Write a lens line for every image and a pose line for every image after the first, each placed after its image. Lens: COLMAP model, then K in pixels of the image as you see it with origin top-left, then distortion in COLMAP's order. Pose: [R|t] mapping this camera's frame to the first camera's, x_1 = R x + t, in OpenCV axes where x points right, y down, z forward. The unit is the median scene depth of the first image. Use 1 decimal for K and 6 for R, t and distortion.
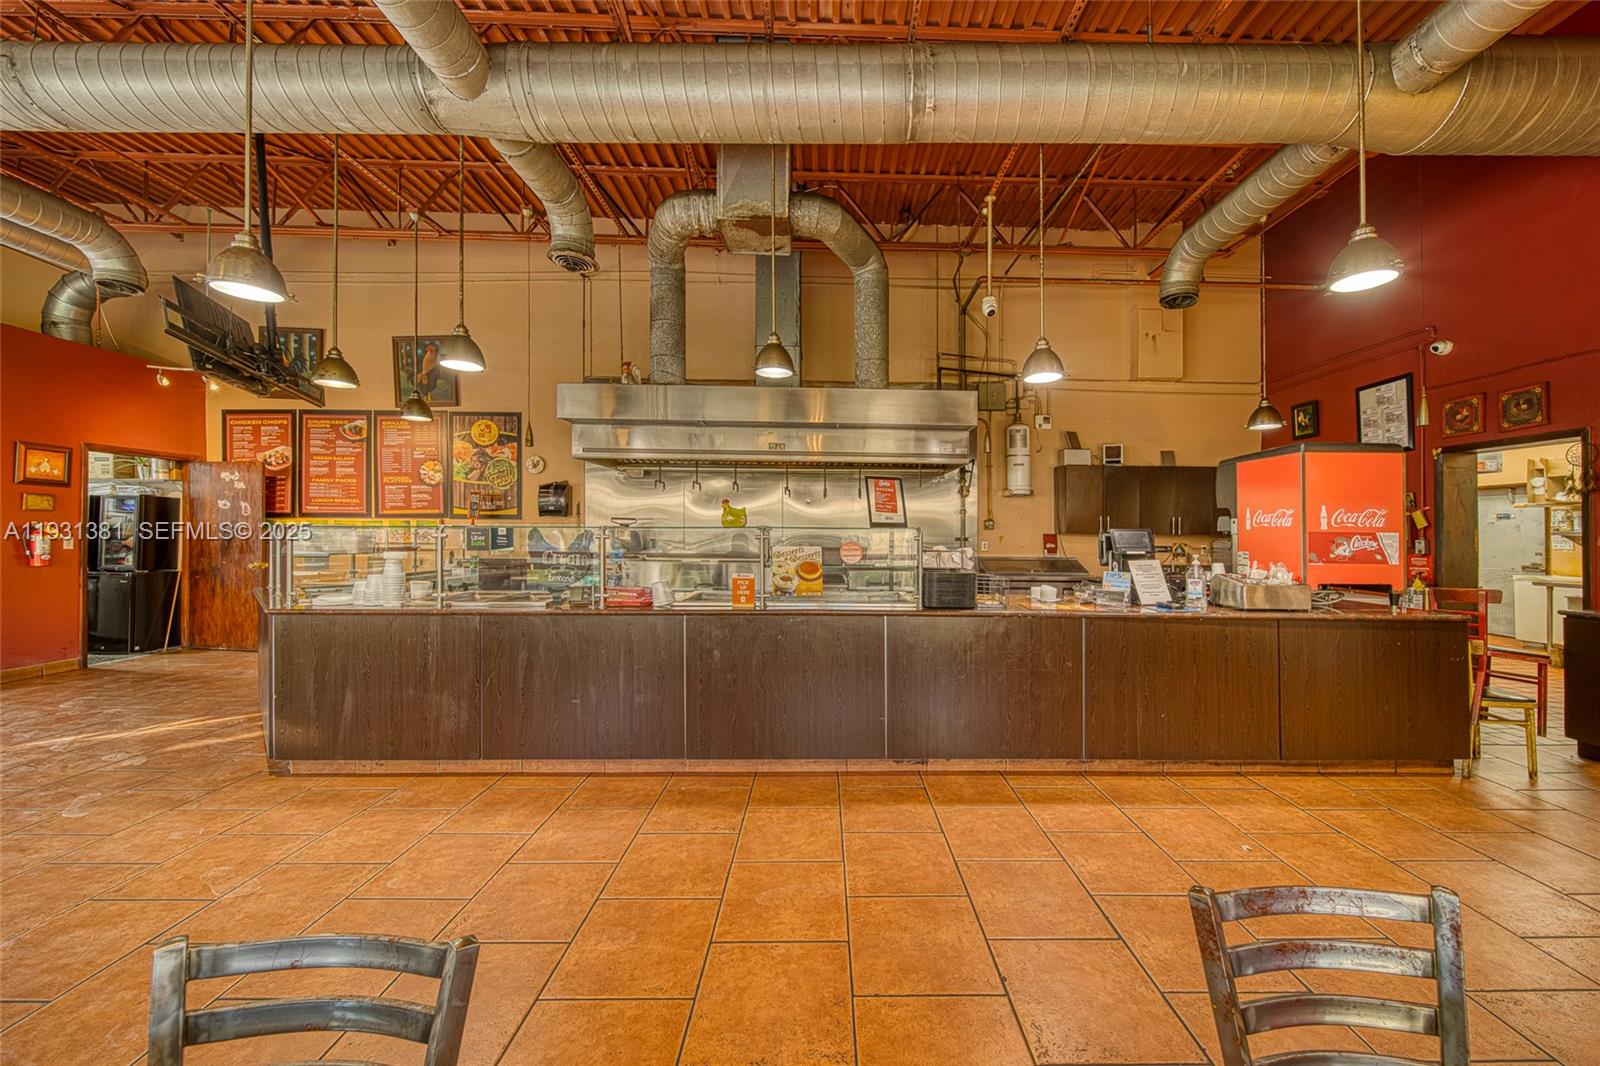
lens RADIAL K [[579.2, 0, 840.2], [0, 579.2, 530.3], [0, 0, 1]] dist [0.000331, -0.001295]
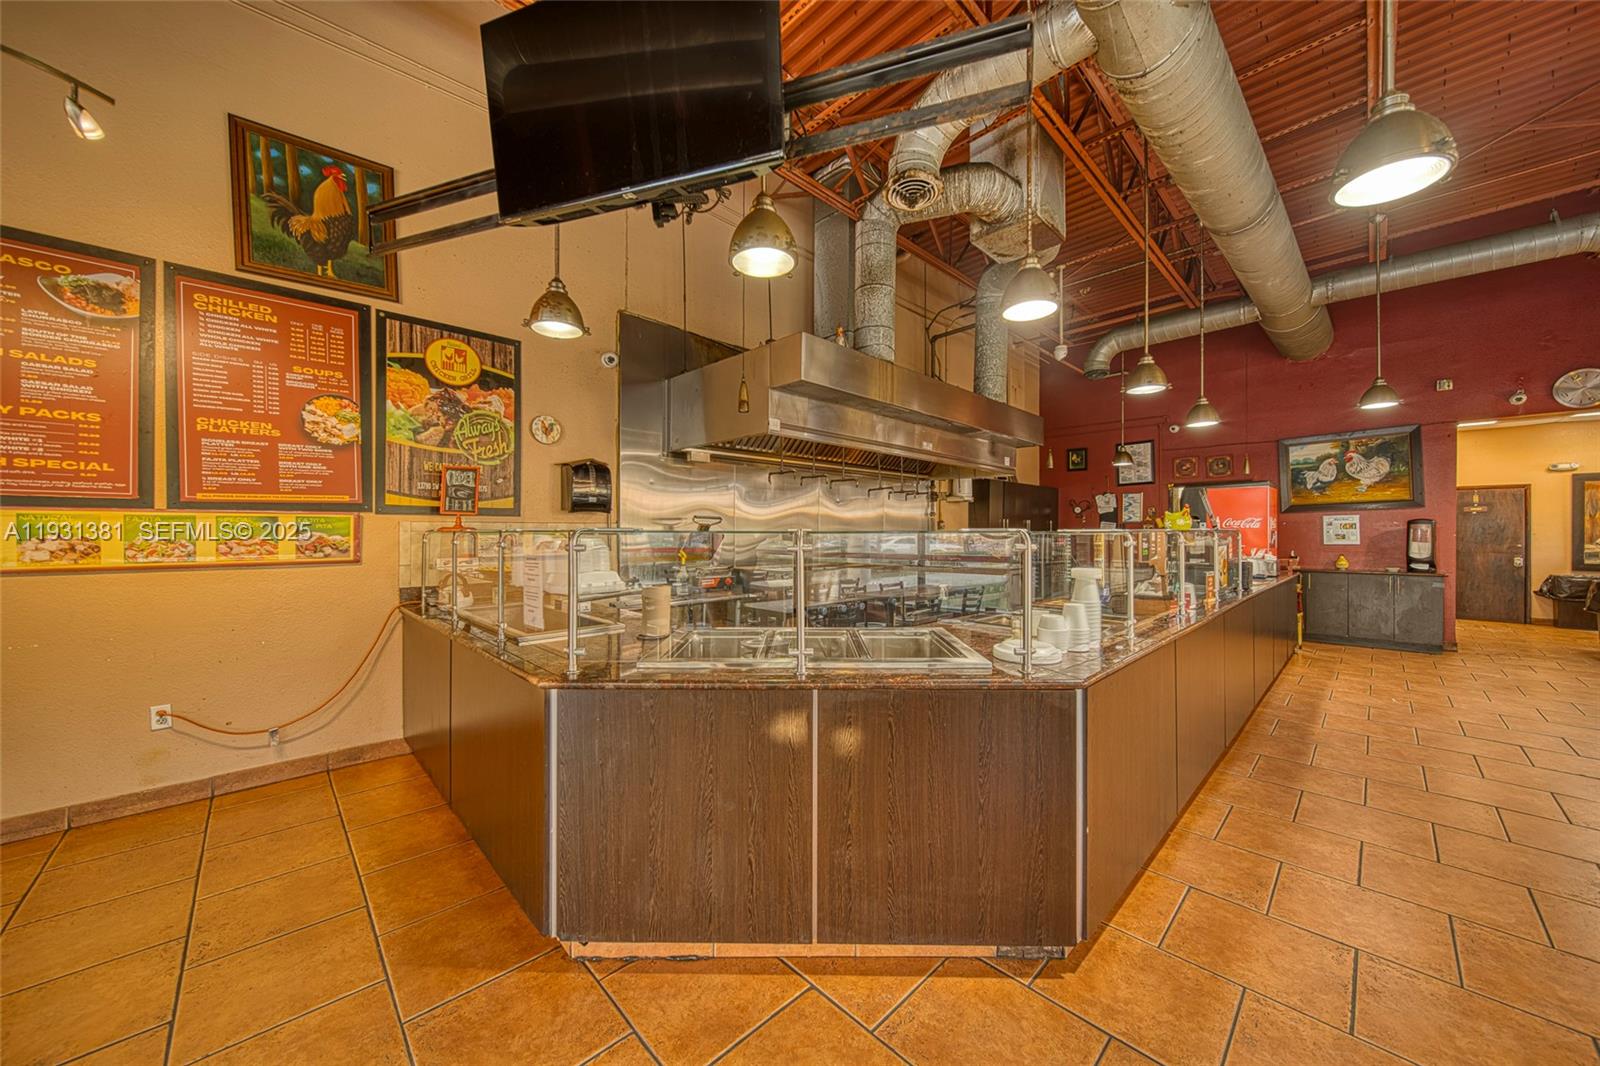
lens RADIAL K [[564.0, 0, 800.1], [0, 564.0, 529.7], [0, 0, 1]] dist [-0.000085, -0.000752]
pose [[0.738305, -0.002816, 0.674461, -0.736732], [0.004106, 0.999992, -0.000320, -0.003915], [-0.674454, 0.003006, 0.738310, 0.366385]]
